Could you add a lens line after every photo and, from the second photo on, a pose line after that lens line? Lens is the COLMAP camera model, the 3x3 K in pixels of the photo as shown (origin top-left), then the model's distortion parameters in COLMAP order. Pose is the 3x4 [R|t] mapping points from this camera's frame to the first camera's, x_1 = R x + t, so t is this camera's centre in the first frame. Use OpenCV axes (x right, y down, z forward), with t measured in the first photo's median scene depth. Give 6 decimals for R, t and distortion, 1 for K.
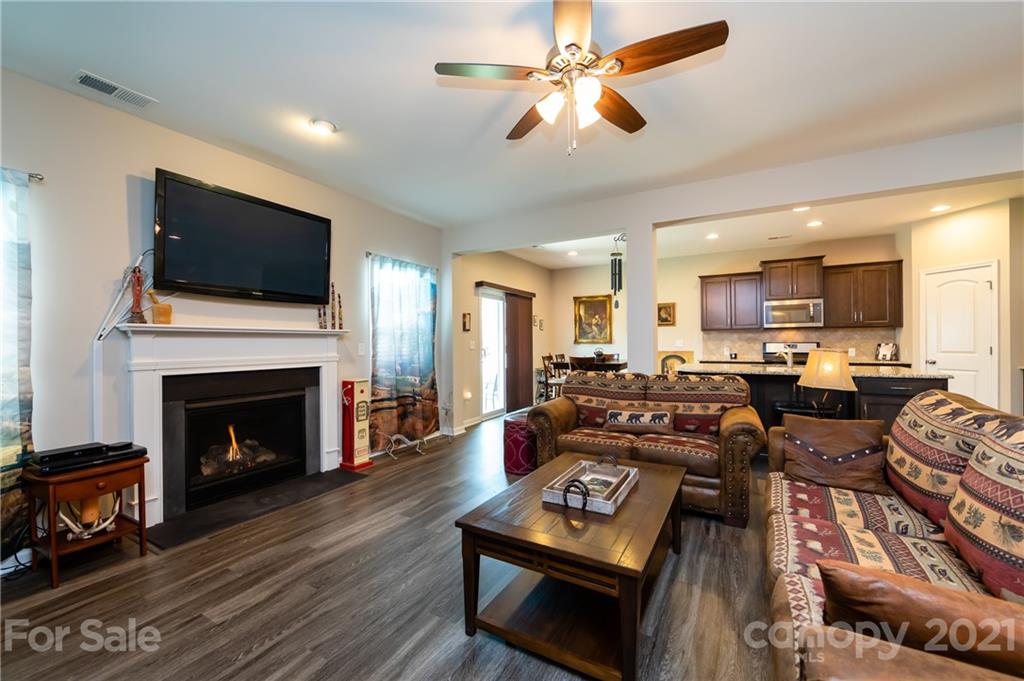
lens RADIAL K [[404.6, 0, 515.8], [0, 404.6, 342.5], [0, 0, 1]] dist [-0.002050, 0.000091]
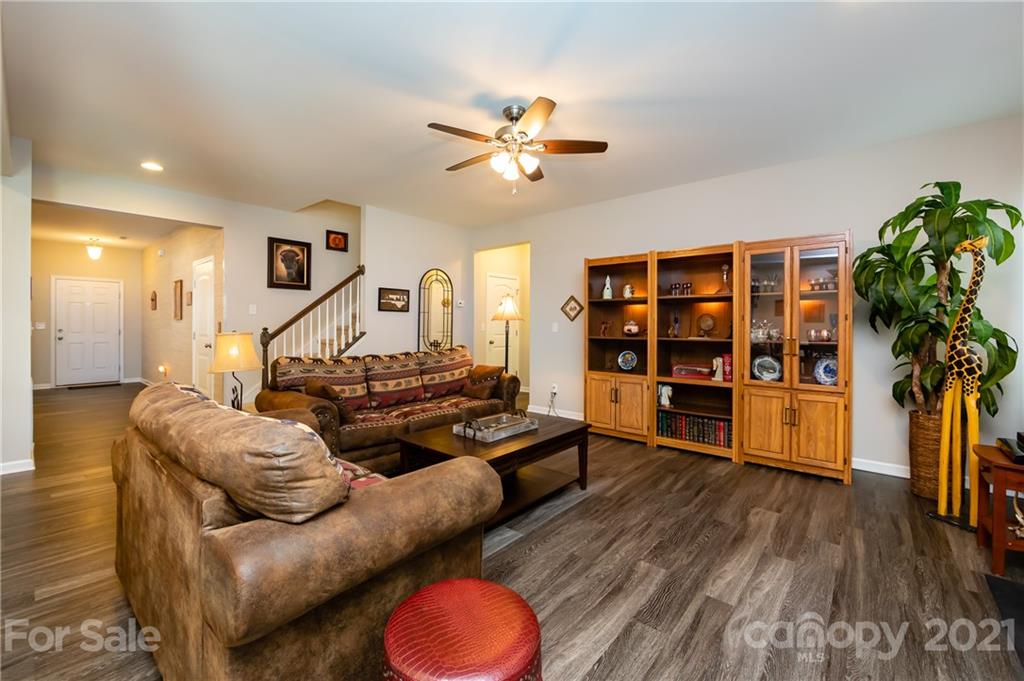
lens RADIAL K [[422.2, 0, 489.4], [0, 422.2, 325.5], [0, 0, 1]] dist [0.000986, 0.000312]
pose [[-0.973694, 0.005670, 0.227789, -0.038080], [0.005355, 0.999984, -0.002000, 0.002012], [-0.227797, -0.000728, -0.973708, 0.815478]]
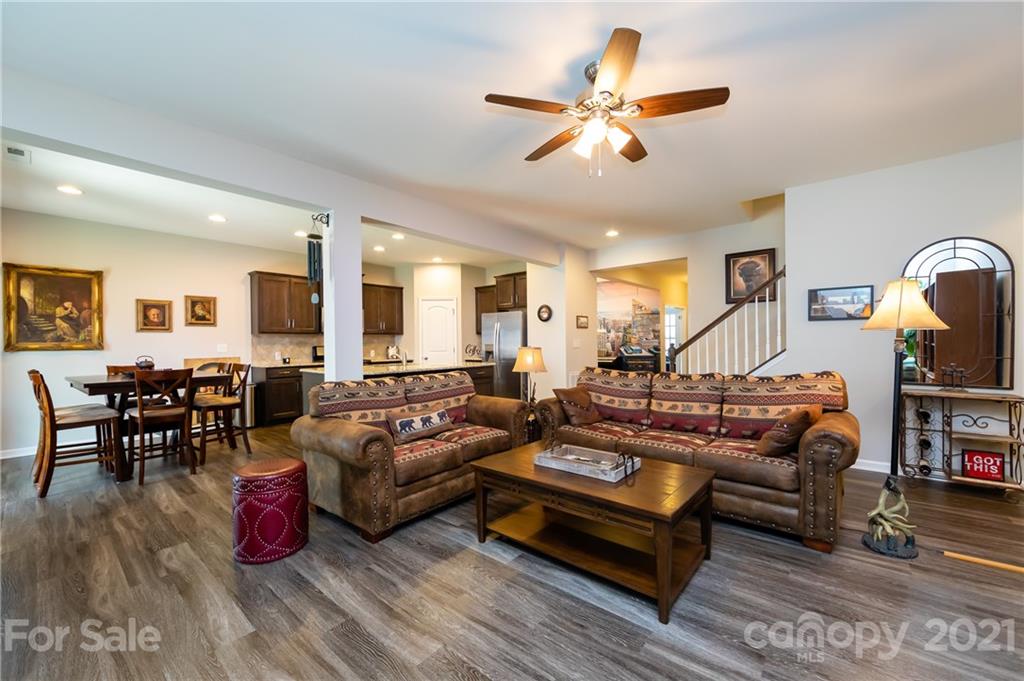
lens RADIAL K [[400.5, 0, 508.0], [0, 400.5, 346.0], [0, 0, 1]] dist [0.000483, 0.000127]
pose [[0.194463, -0.003025, 0.980905, -0.333777], [0.009647, 0.999953, 0.001171, 0.003231], [-0.980862, 0.009235, 0.194483, 0.337978]]
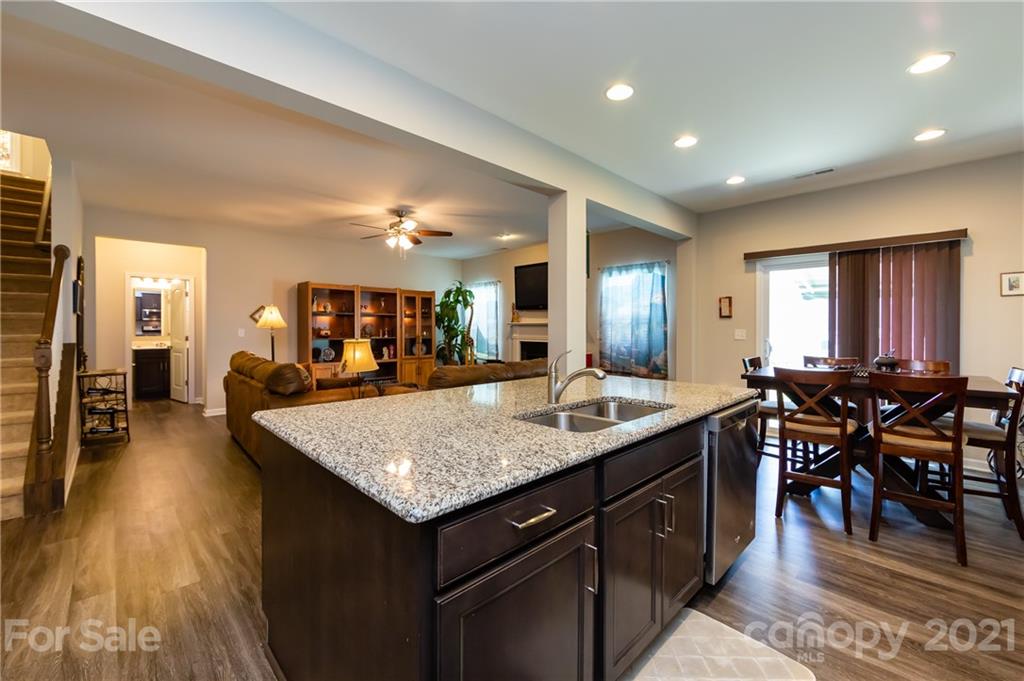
lens RADIAL K [[407.9, 0, 514.5], [0, 407.9, 329.6], [0, 0, 1]] dist [-0.000940, -0.000022]
pose [[-0.280922, 0.012728, -0.959646, 0.811069], [0.000572, 0.999914, 0.013095, -0.015017], [0.959730, 0.003130, -0.280905, 0.797035]]
